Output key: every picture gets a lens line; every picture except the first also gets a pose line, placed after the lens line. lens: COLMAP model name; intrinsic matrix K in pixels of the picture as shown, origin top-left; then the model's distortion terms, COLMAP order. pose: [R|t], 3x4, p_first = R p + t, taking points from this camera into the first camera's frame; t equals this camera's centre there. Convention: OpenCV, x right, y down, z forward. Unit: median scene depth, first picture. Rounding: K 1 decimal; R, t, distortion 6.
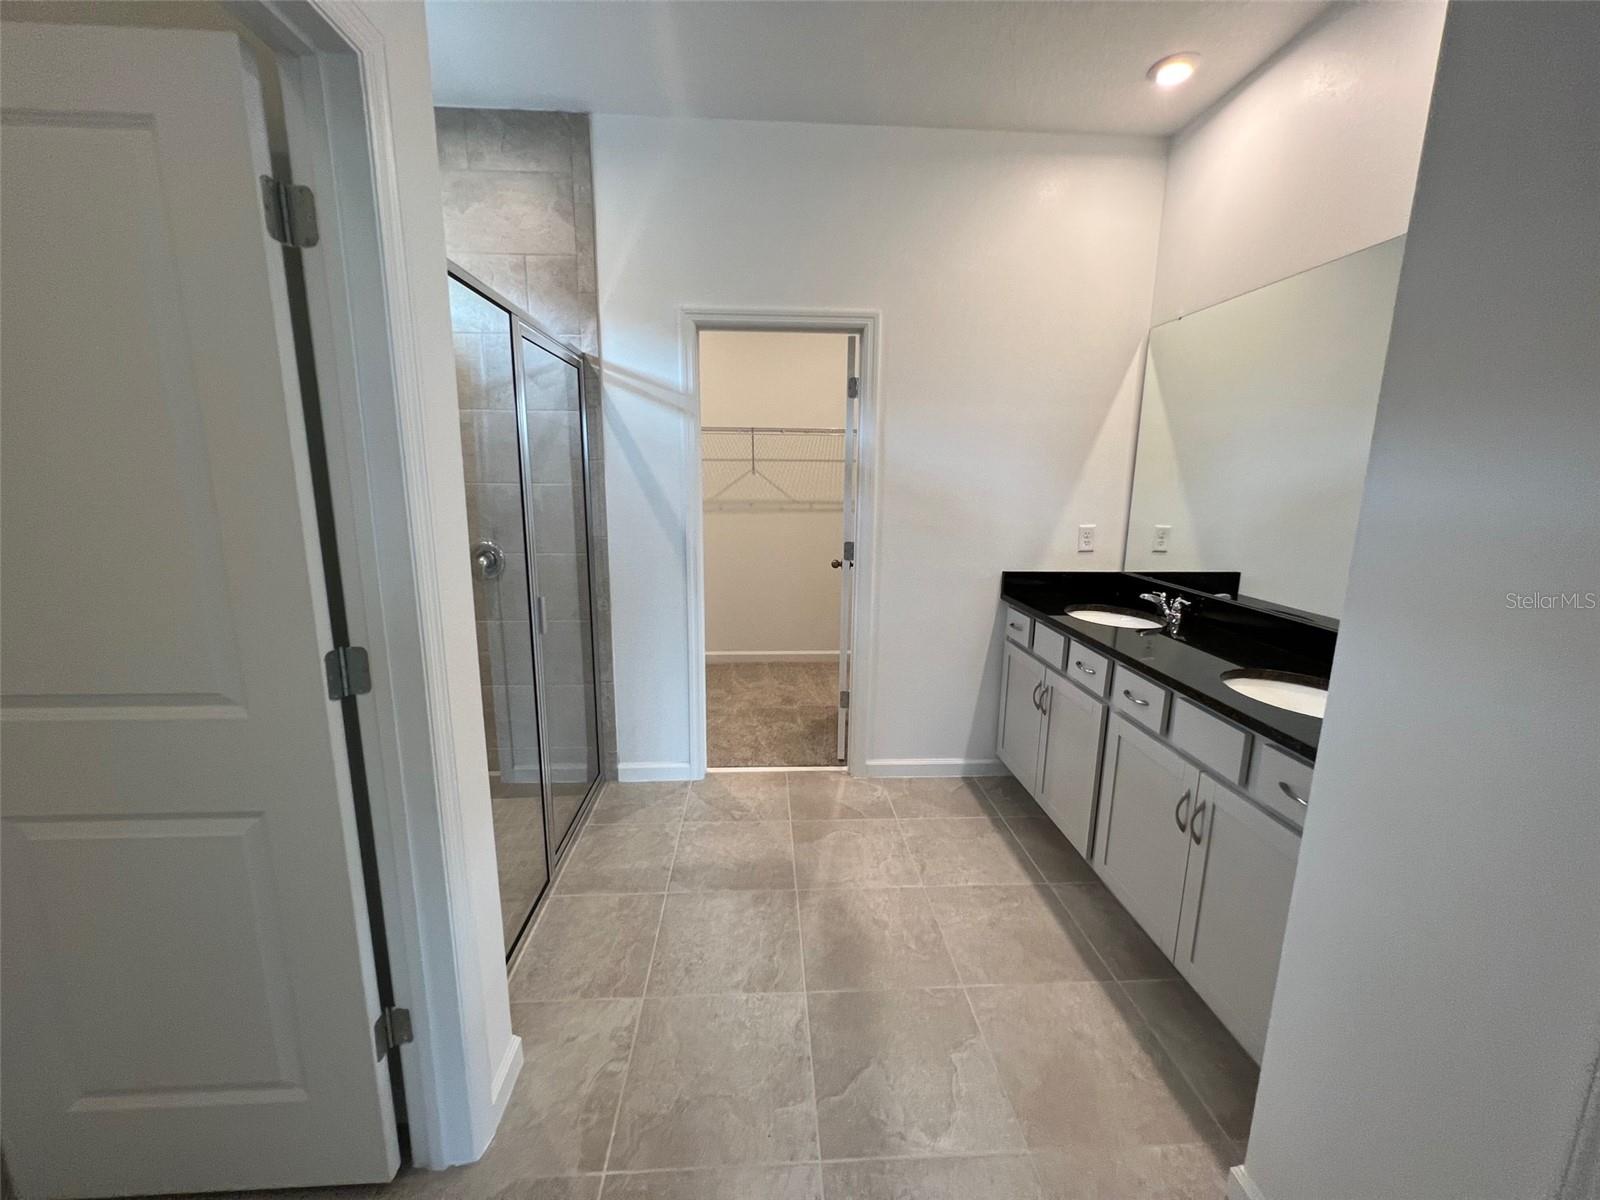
lens RADIAL K [[638.0, 0, 797.1], [0, 638.0, 588.4], [0, 0, 1]] dist [-0.000099, -0.000226]
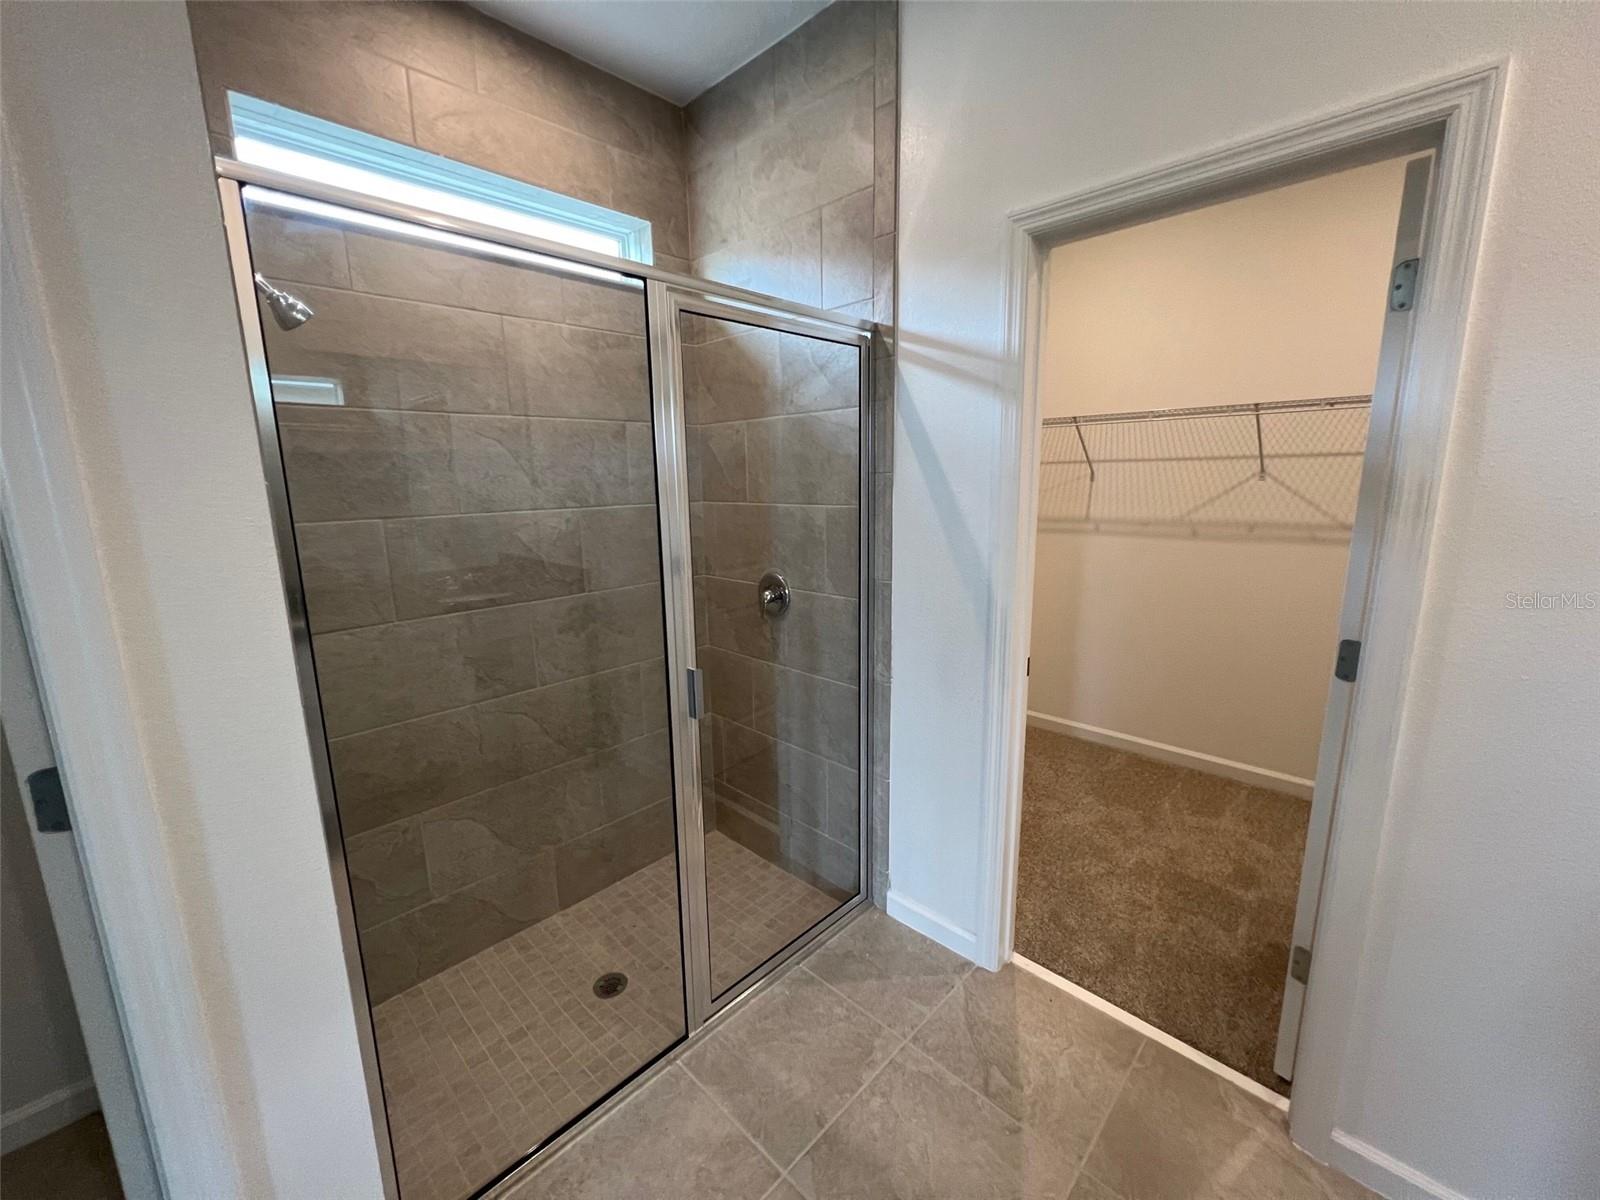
lens RADIAL K [[638.0, 0, 794.7], [0, 638.0, 593.0], [0, 0, 1]] dist [-0.000099, -0.000226]
pose [[0.673232, 0.112773, -0.730781, 0.150705], [-0.107326, 0.992739, 0.054324, -0.094753], [0.731601, 0.041859, 0.680447, 0.439078]]
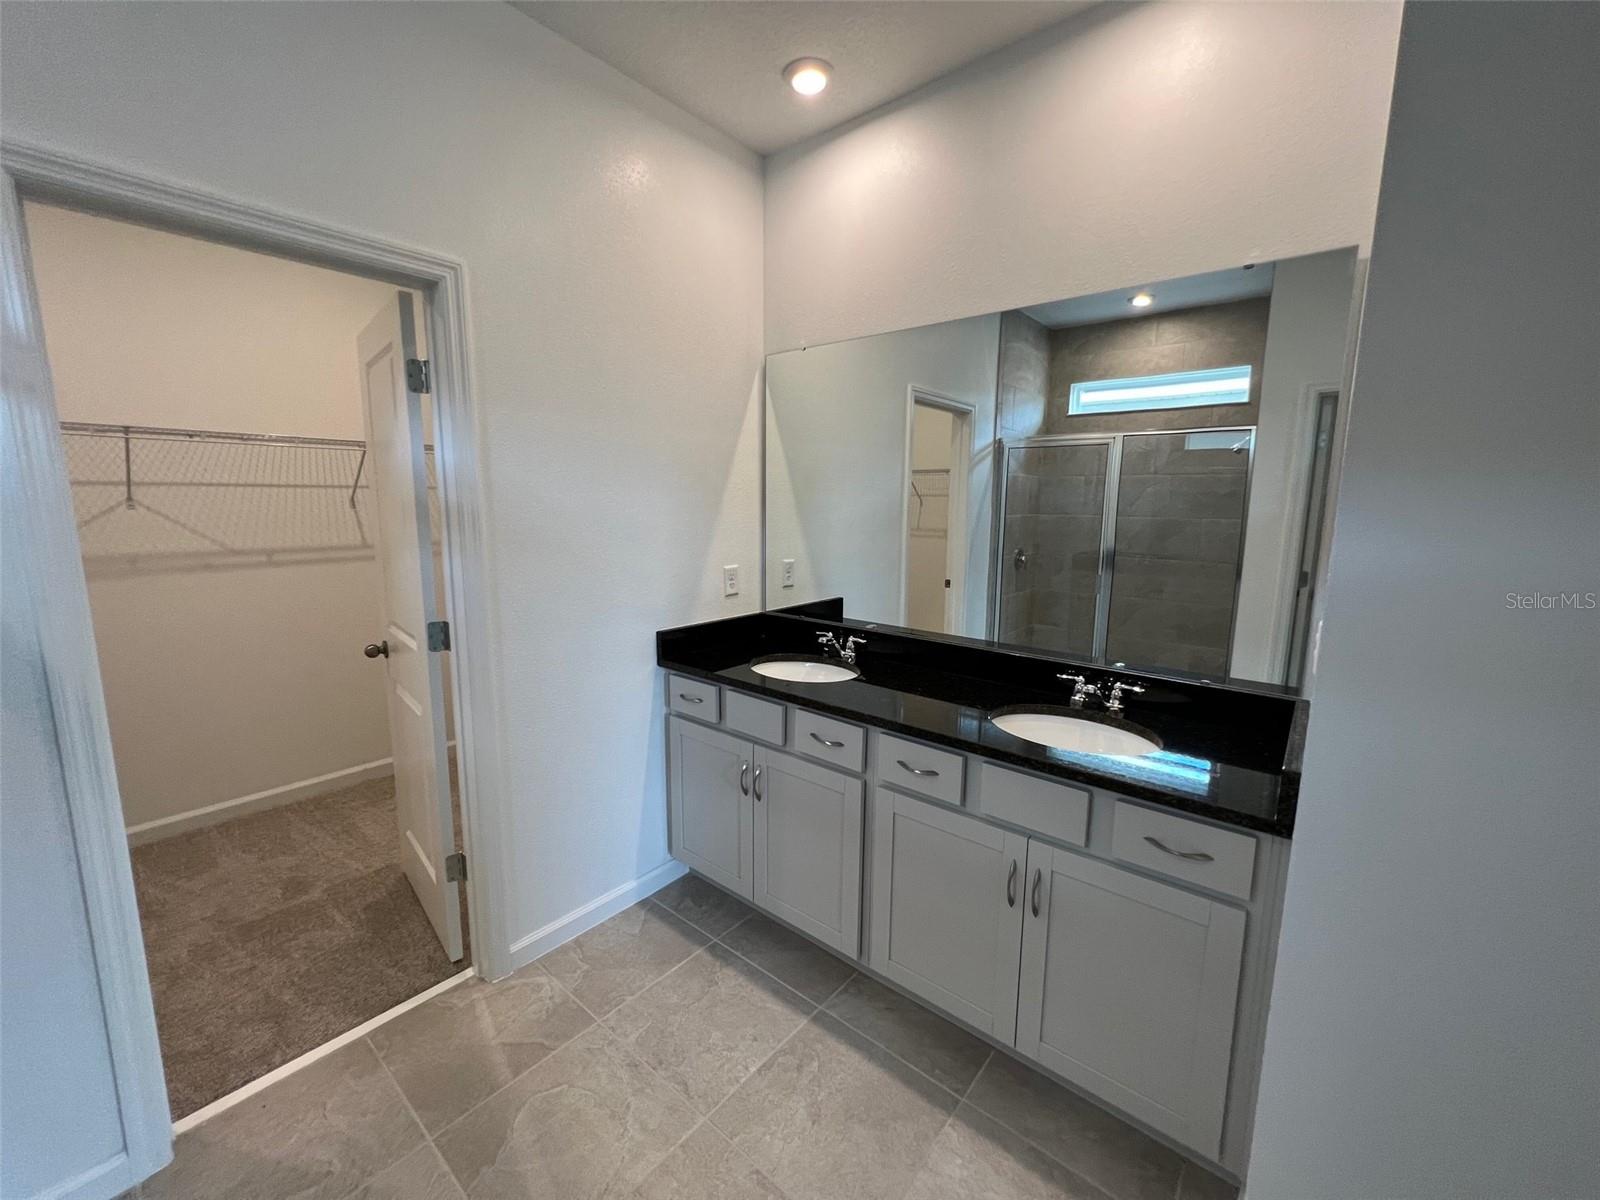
lens RADIAL K [[638.0, 0, 794.6], [0, 638.0, 591.6], [0, 0, 1]] dist [-0.000099, -0.000226]
pose [[0.687373, -0.110676, 0.717822, -0.132018], [0.128039, 0.991308, 0.030235, -0.082148], [-0.714929, 0.071126, 0.695570, 0.333081]]
